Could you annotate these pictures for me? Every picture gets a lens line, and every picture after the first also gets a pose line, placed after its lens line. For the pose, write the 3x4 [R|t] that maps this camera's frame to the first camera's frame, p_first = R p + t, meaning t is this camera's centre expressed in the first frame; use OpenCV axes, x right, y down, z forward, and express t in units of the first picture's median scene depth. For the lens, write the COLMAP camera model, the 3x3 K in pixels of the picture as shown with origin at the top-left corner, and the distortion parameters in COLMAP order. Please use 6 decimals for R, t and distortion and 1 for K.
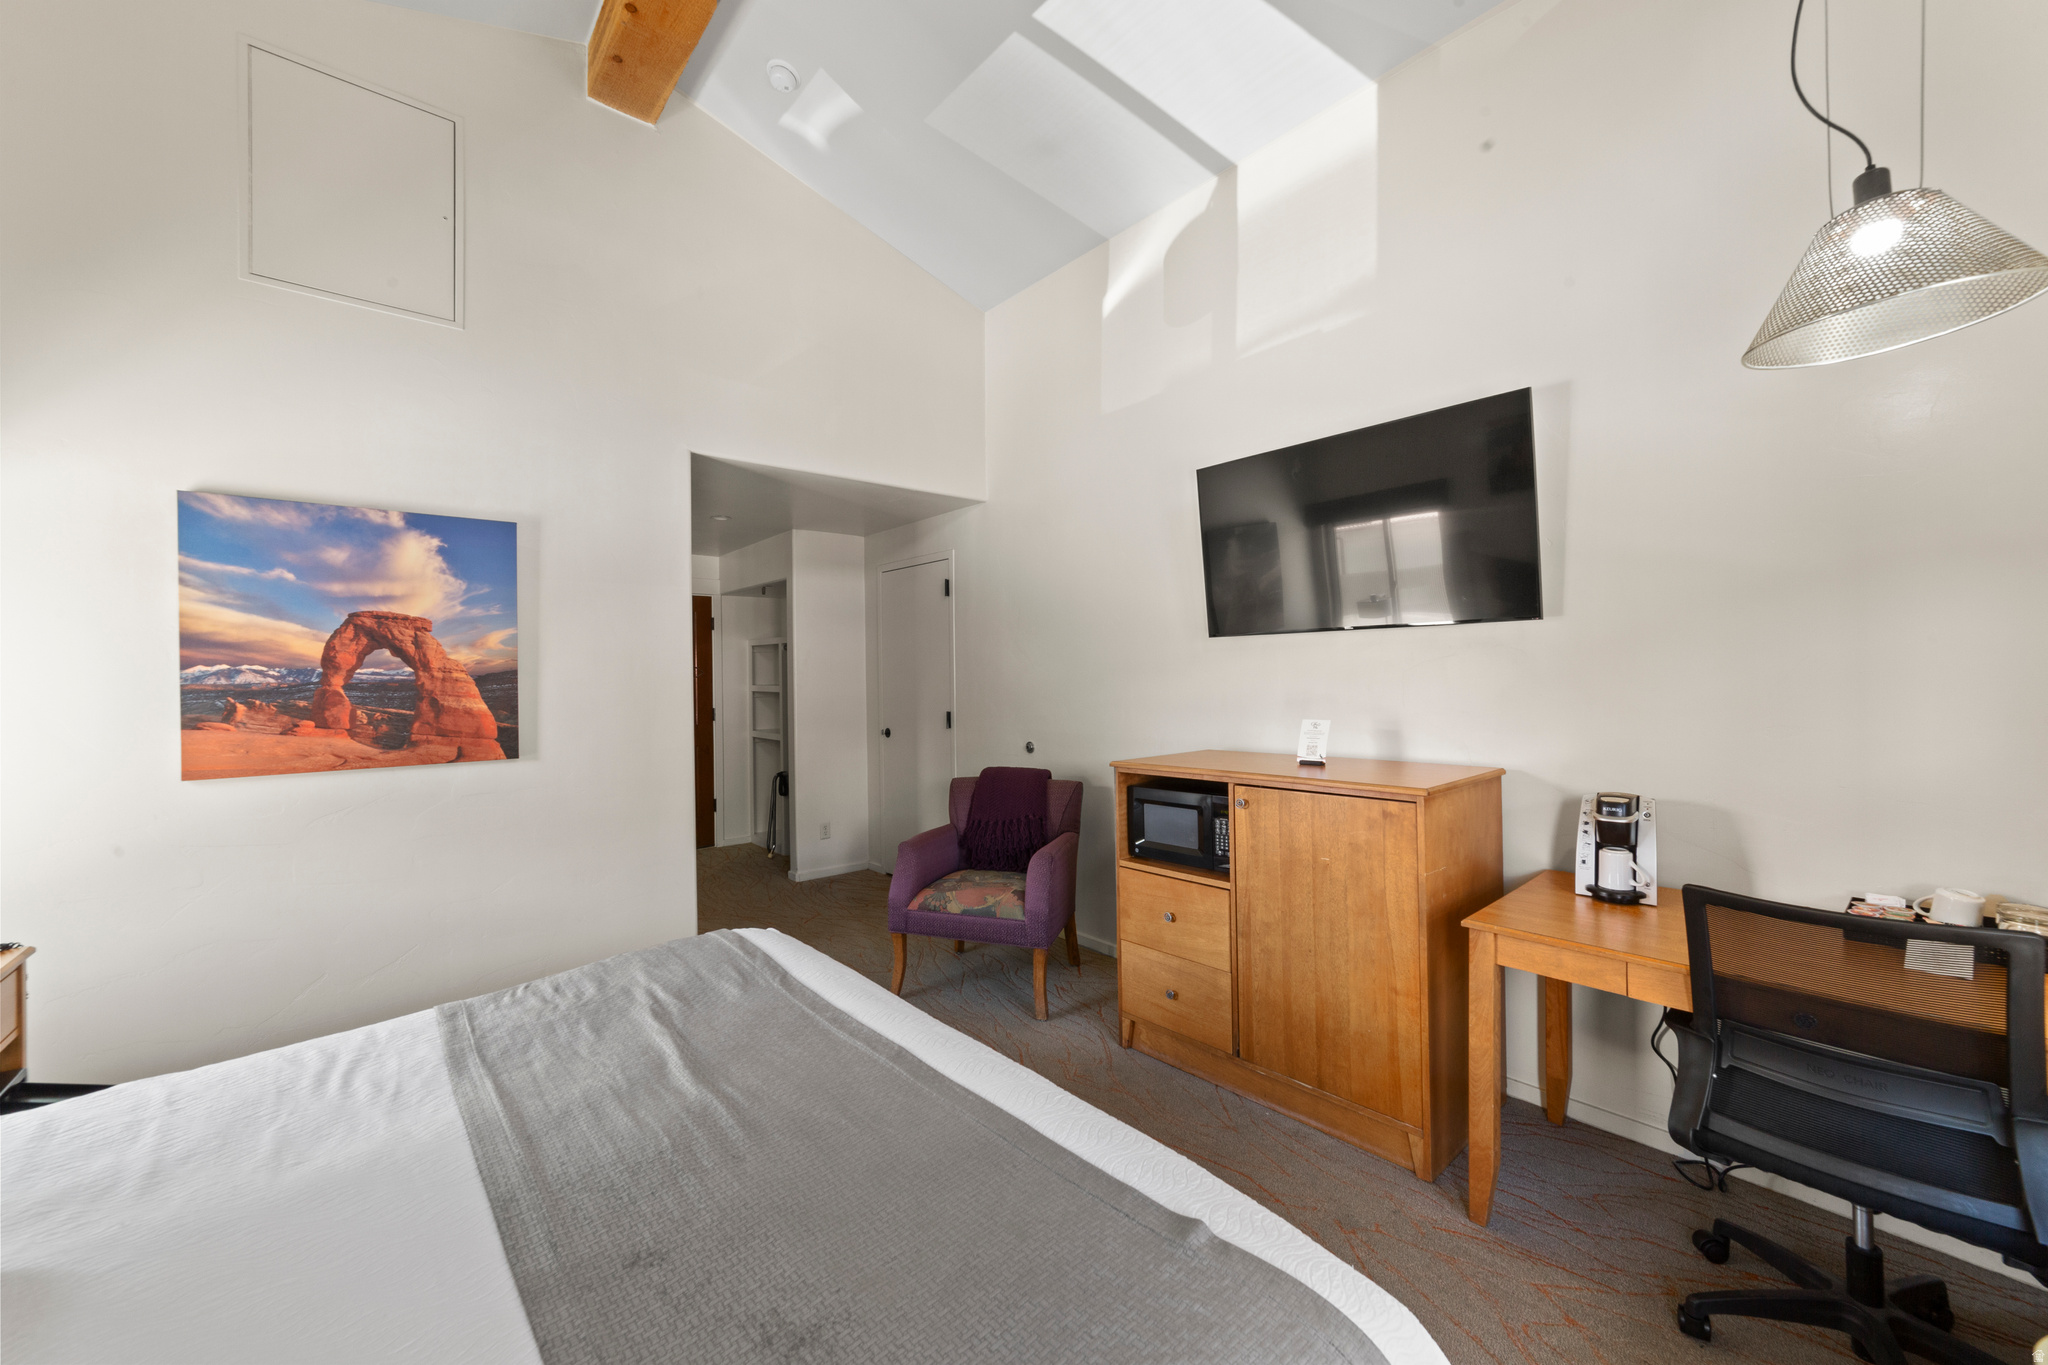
lens RADIAL K [[778.3, 0, 1024.0], [0, 778.3, 682.5], [0, 0, 1]] dist [0.001045, 0.000085]
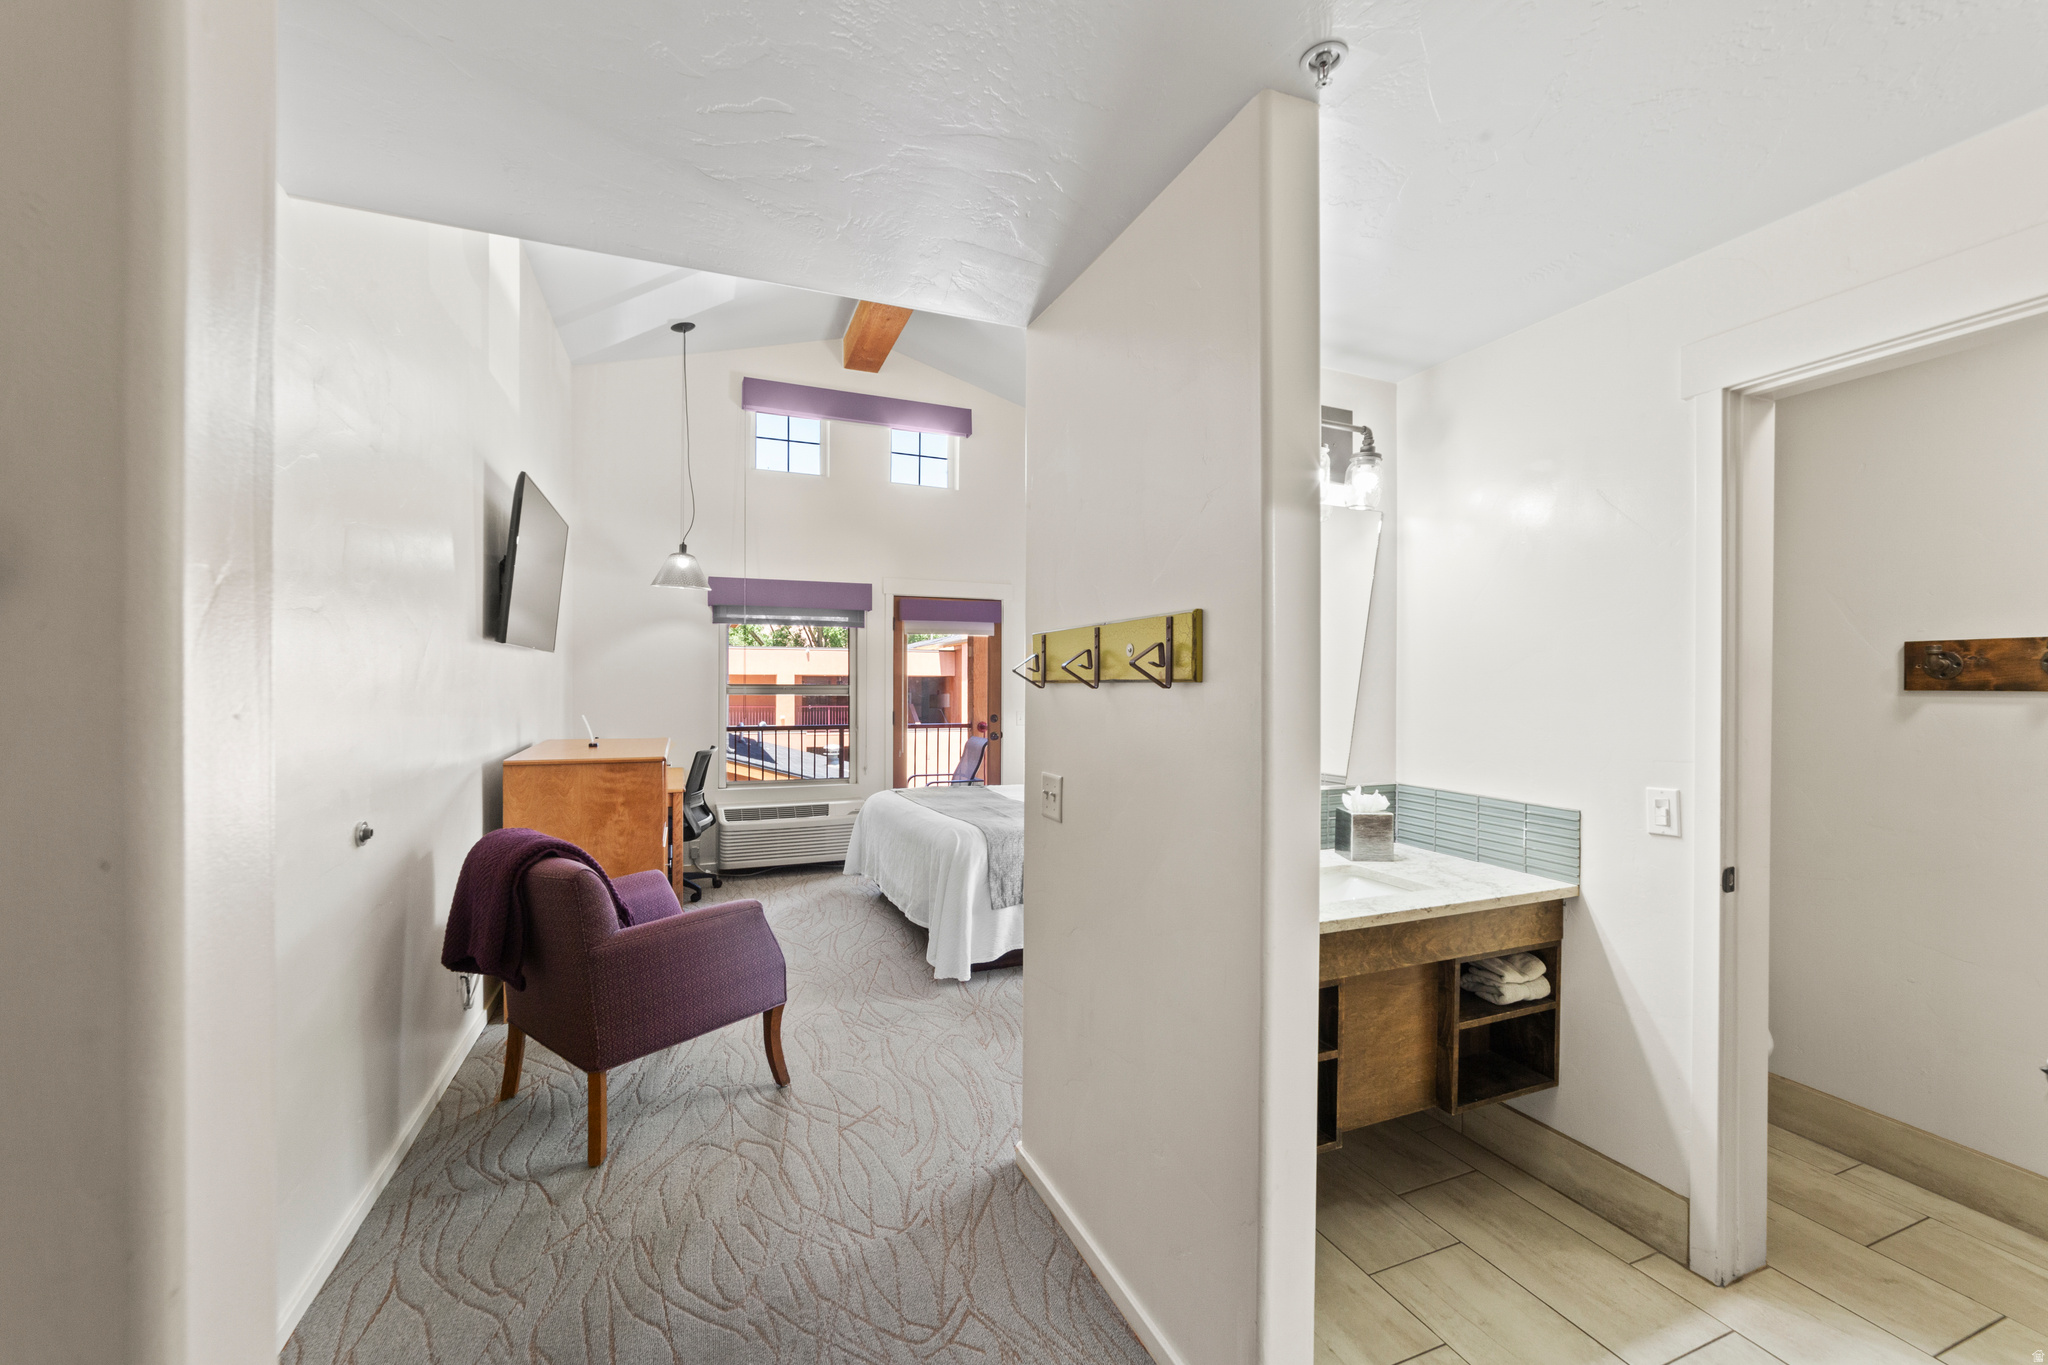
lens RADIAL K [[778.3, 0, 1024.0], [0, 778.3, 682.5], [0, 0, 1]] dist [0.001045, 0.000085]
pose [[-0.946112, 0.010803, 0.323660, -0.867891], [0.010457, 0.999941, -0.002807, 0.006056], [-0.323671, 0.000729, -0.946169, 2.157114]]
